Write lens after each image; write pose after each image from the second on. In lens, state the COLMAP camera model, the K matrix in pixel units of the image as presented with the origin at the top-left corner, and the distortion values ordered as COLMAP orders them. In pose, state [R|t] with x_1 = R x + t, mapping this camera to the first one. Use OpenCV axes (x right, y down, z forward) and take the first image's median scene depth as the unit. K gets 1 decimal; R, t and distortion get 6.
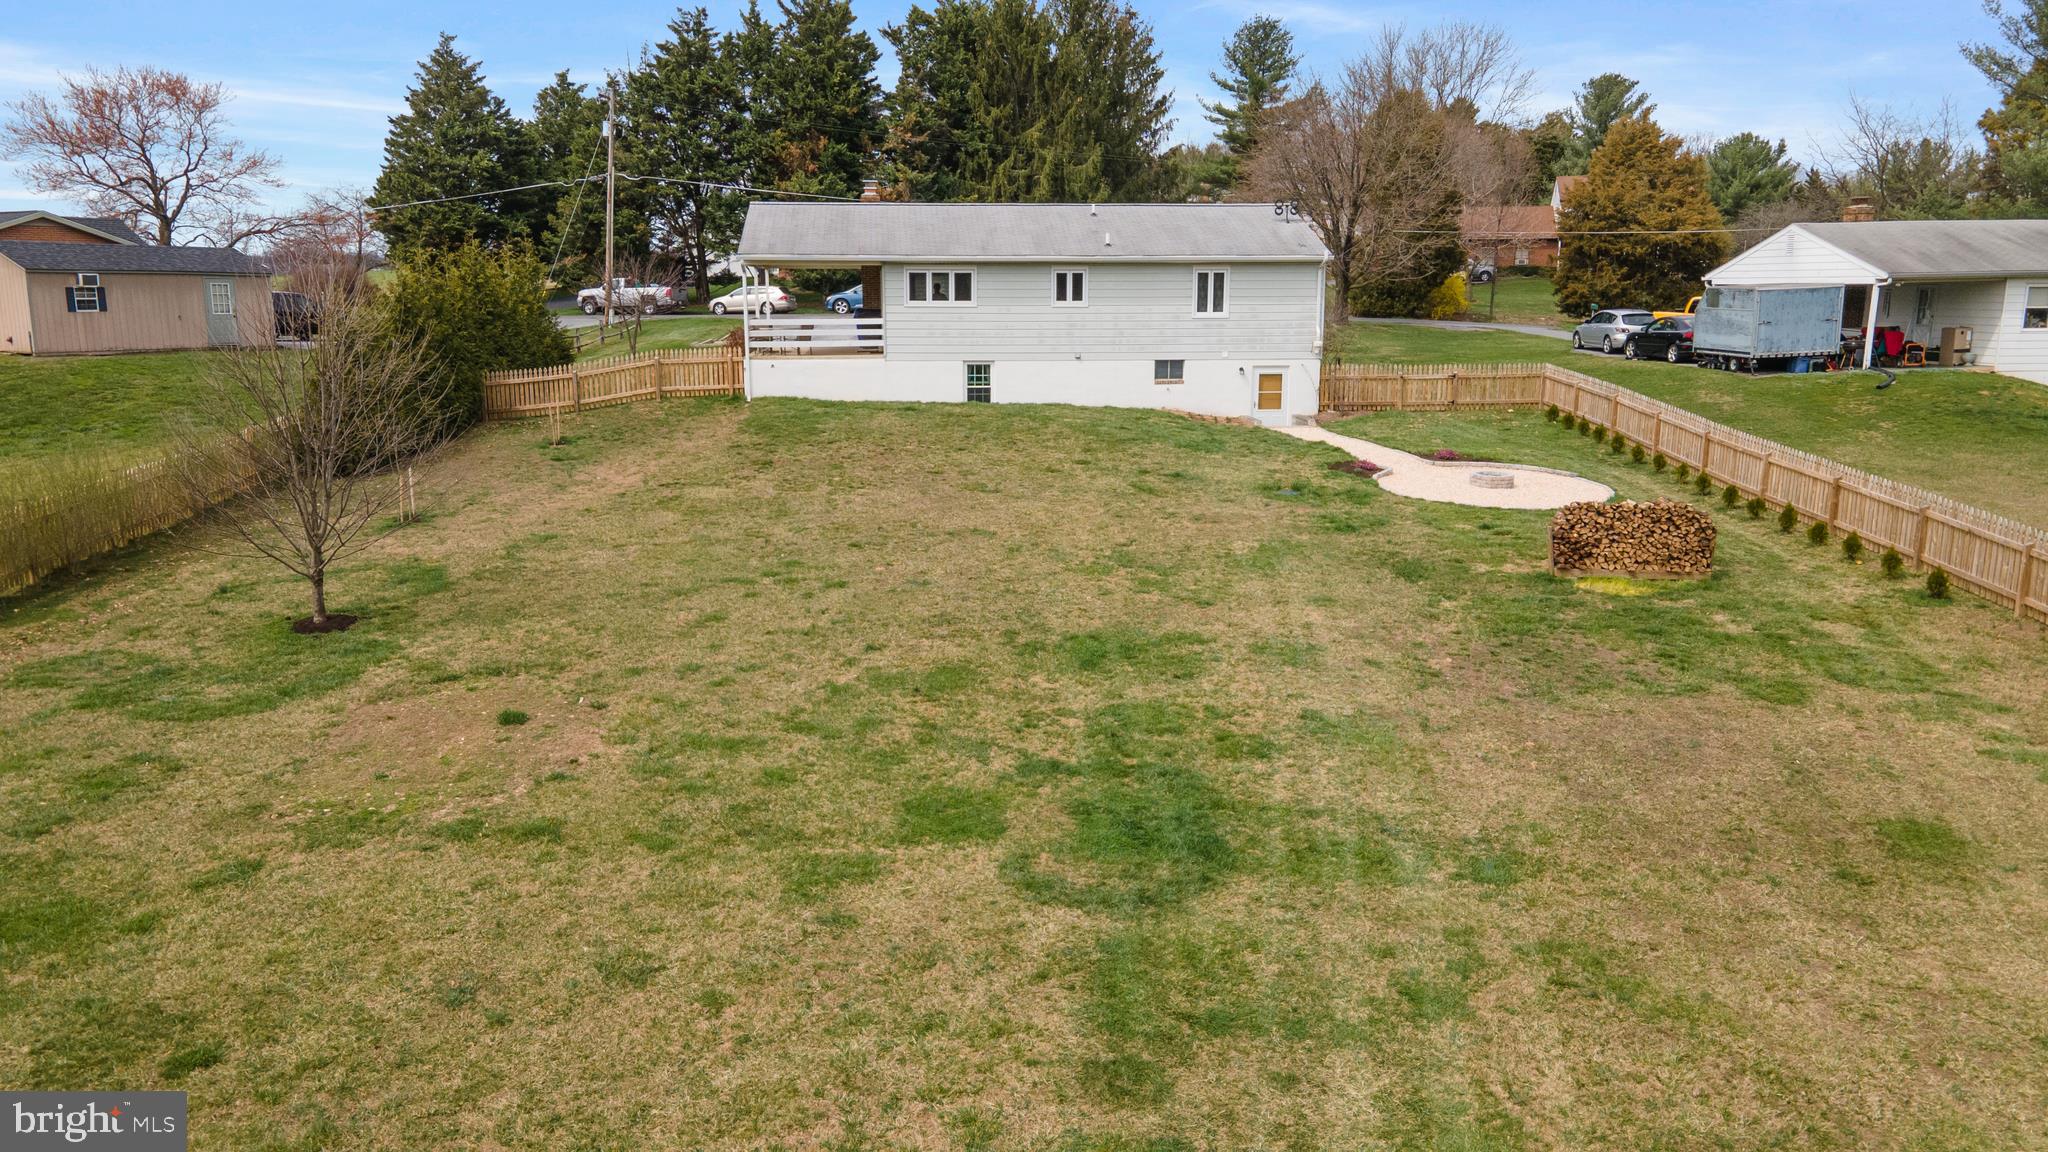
lens RADIAL K [[1499.6, 0, 1024.0], [0, 1499.6, 576.0], [0, 0, 1]] dist [0.024270, 0.050619]
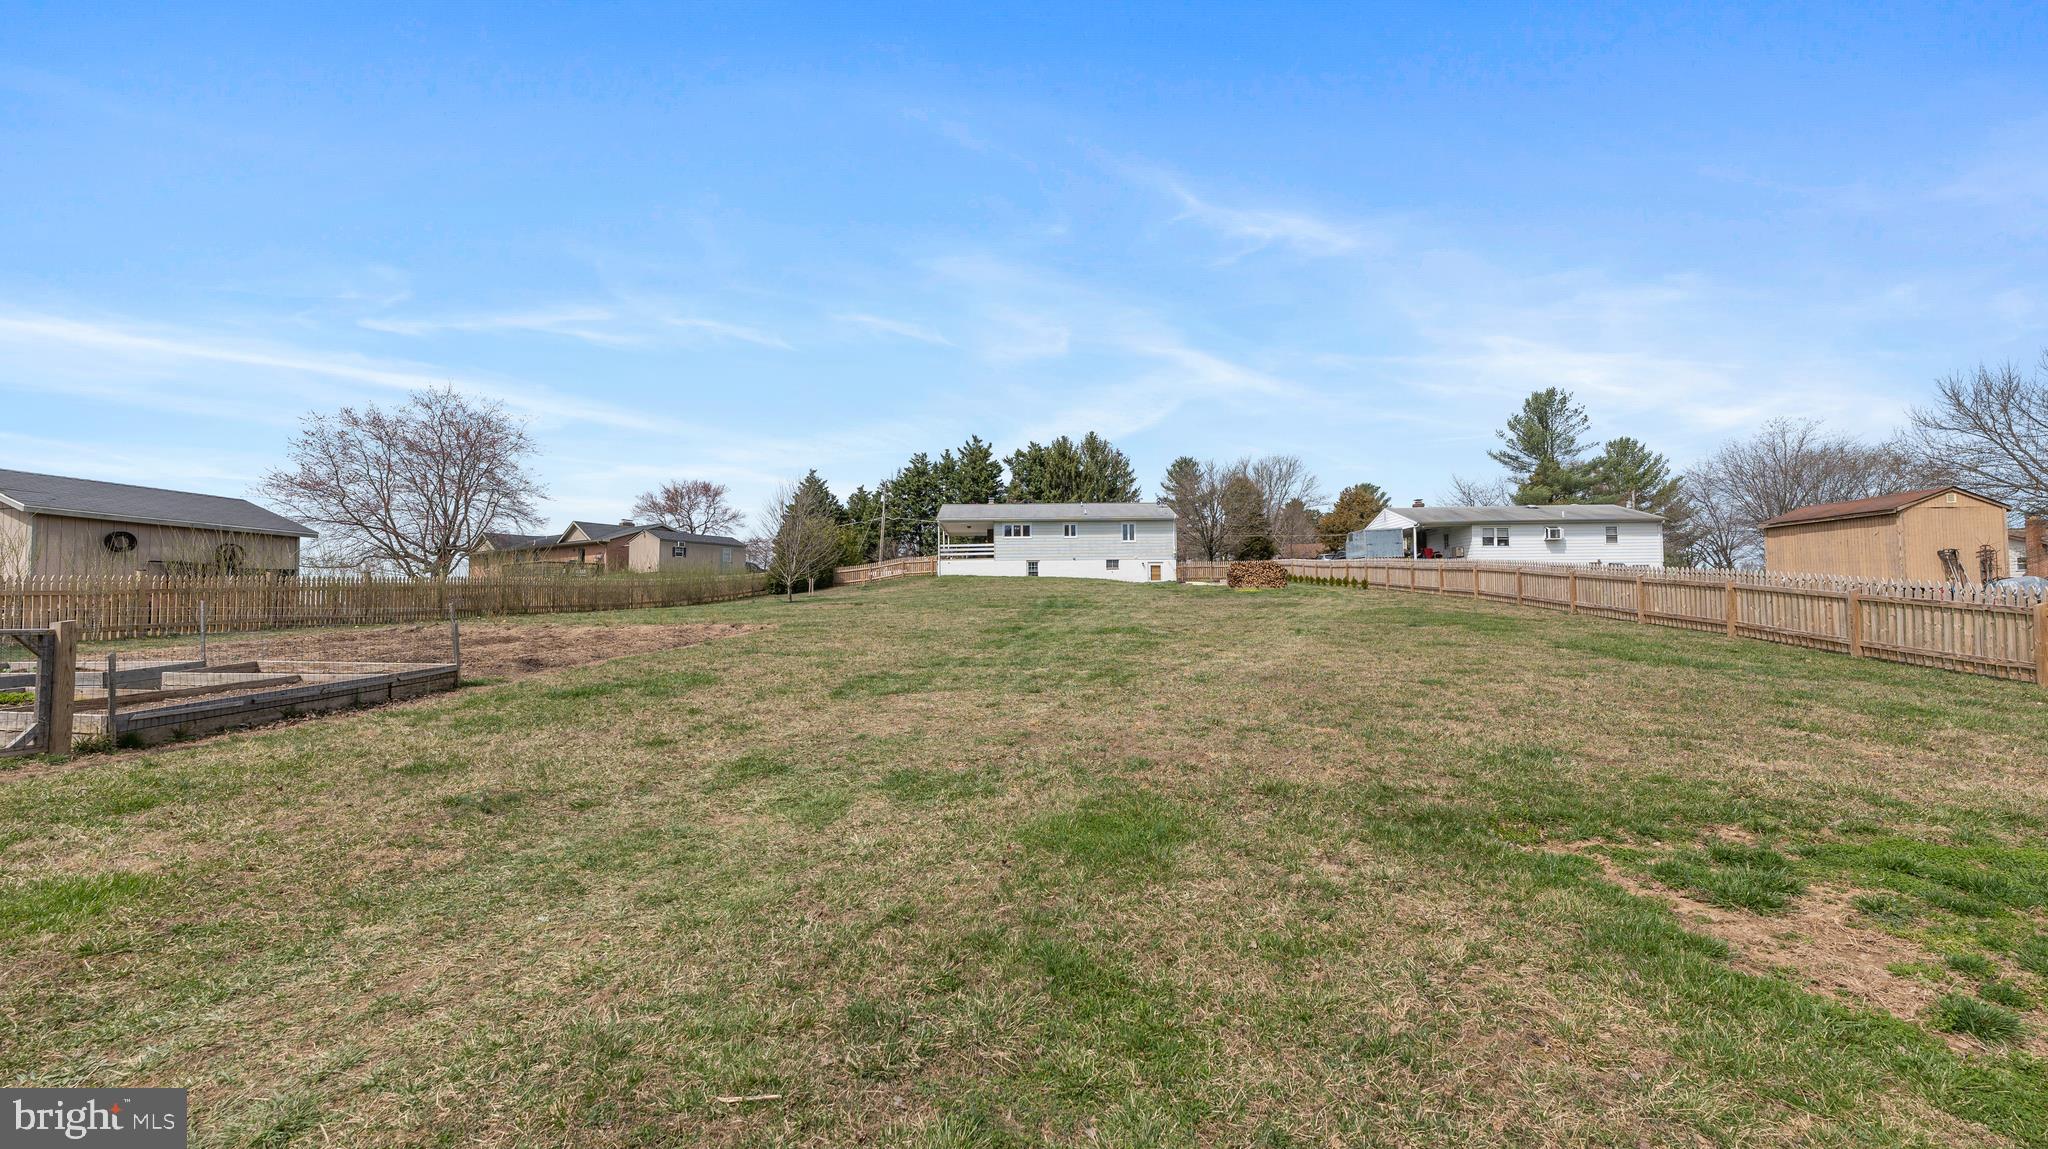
lens RADIAL K [[828.1, 0, 1020.6], [0, 828.1, 588.0], [0, 0, 1]] dist [0.031542, 0.000161]
pose [[0.996460, -0.012781, -0.083089, 0.035902], [-0.006510, 0.973675, -0.227849, 0.121638], [0.083814, 0.227583, 0.970145, -0.173749]]
